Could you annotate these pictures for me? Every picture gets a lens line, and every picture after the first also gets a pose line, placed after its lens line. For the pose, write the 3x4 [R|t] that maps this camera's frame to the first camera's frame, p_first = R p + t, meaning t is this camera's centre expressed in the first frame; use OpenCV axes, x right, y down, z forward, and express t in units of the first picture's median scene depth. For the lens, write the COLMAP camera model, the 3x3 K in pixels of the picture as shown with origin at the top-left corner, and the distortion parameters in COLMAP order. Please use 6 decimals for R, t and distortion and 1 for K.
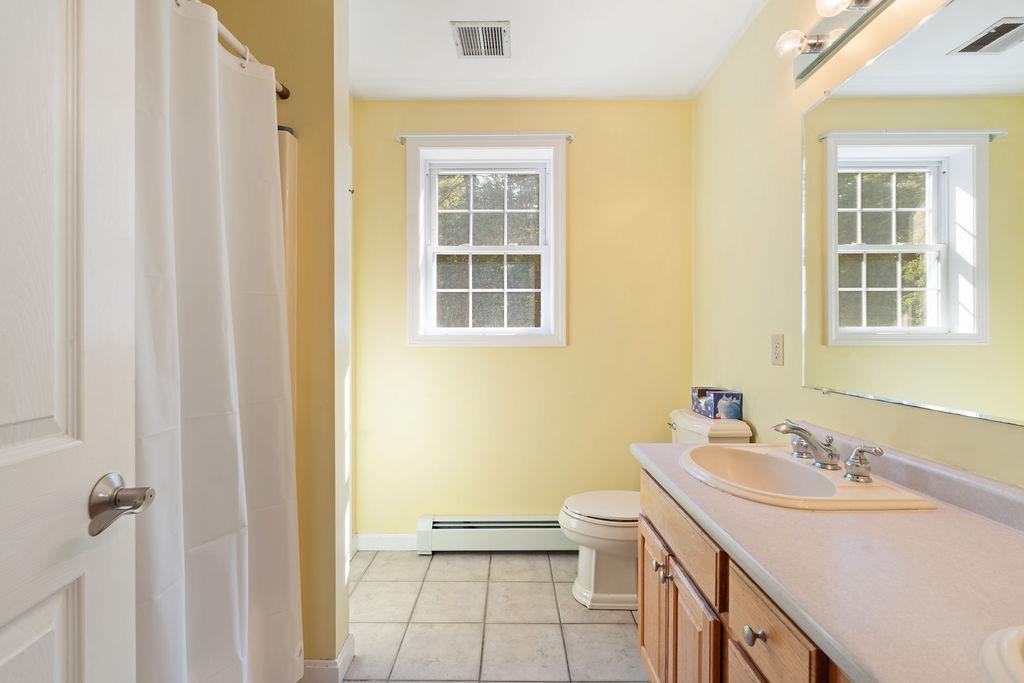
lens RADIAL K [[443.7, 0, 508.2], [0, 443.7, 336.0], [0, 0, 1]] dist [-0.002049, 0.000250]
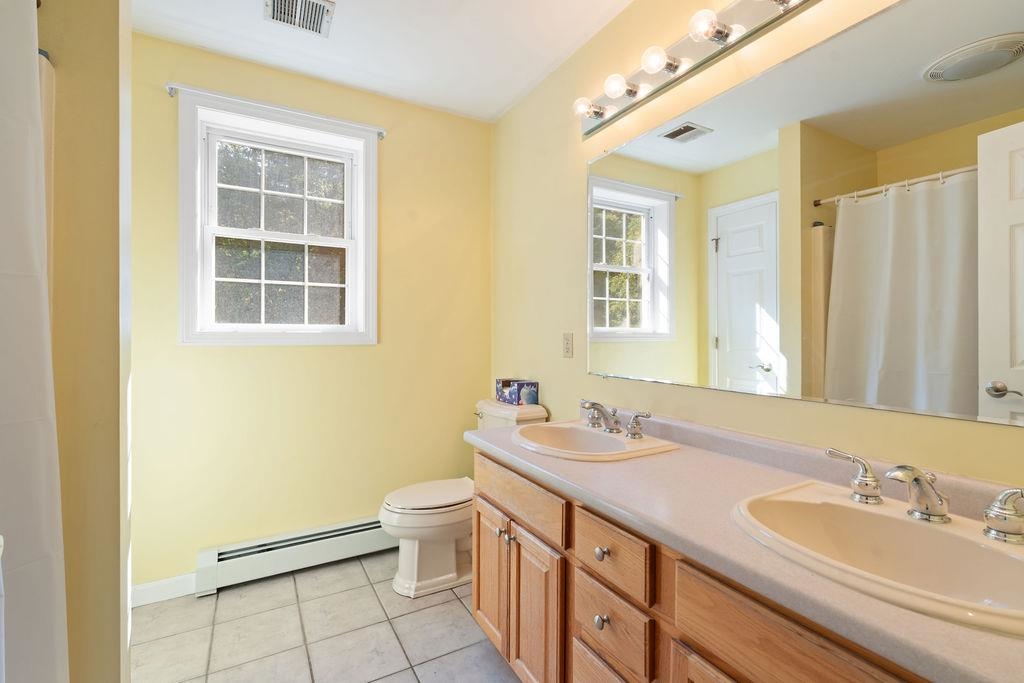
lens RADIAL K [[451.4, 0, 511.9], [0, 451.4, 331.7], [0, 0, 1]] dist [-0.003350, -0.000101]
pose [[0.870255, 0.005593, 0.492570, -0.125491], [-0.003178, 0.999978, -0.005739, 0.000371], [-0.492592, 0.003429, 0.870254, -0.025453]]
